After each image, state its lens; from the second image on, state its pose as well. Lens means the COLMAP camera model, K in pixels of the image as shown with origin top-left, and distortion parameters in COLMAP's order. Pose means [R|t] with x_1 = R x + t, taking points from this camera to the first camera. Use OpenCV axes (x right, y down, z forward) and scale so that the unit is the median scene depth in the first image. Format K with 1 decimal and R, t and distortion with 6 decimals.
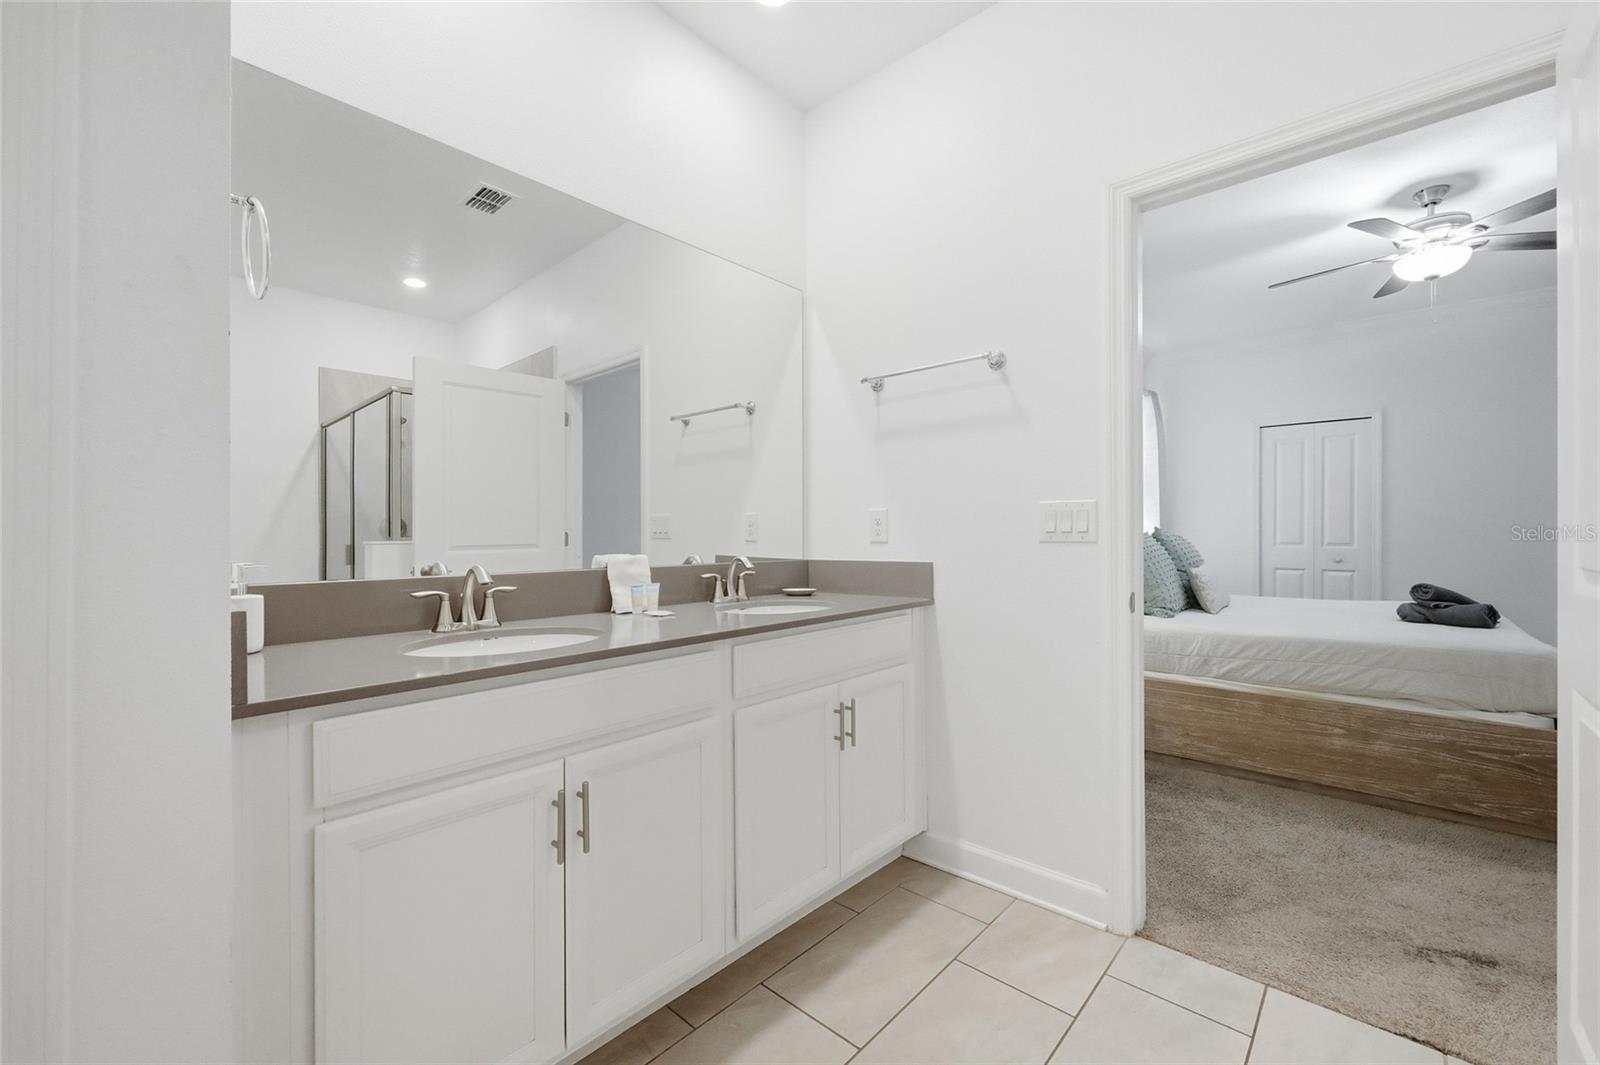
lens RADIAL K [[650.6, 0, 800.0], [0, 650.6, 532.5], [0, 0, 1]] dist [-0.000146, -0.000085]
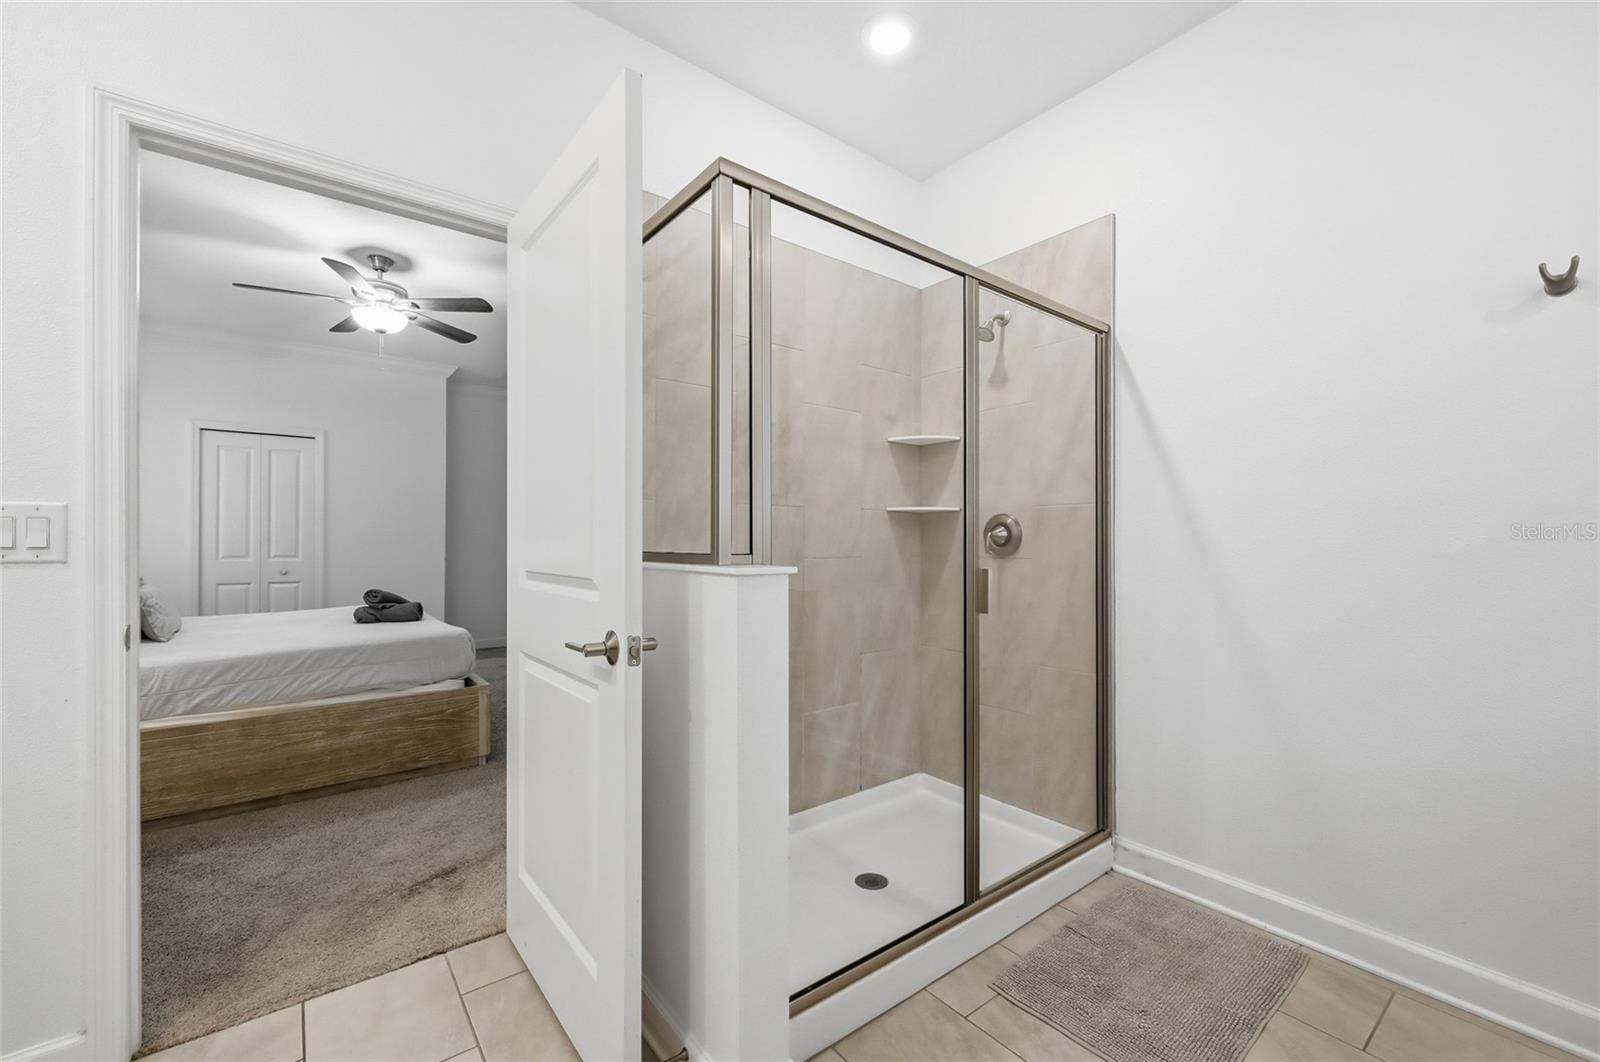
lens RADIAL K [[653.8, 0, 802.7], [0, 653.8, 539.1], [0, 0, 1]] dist [0.000749, 0.000046]
pose [[0.161302, 0.007464, 0.986877, -0.098711], [-0.000296, 0.999972, -0.007515, -0.003619], [-0.986905, 0.000920, 0.161300, 0.052953]]
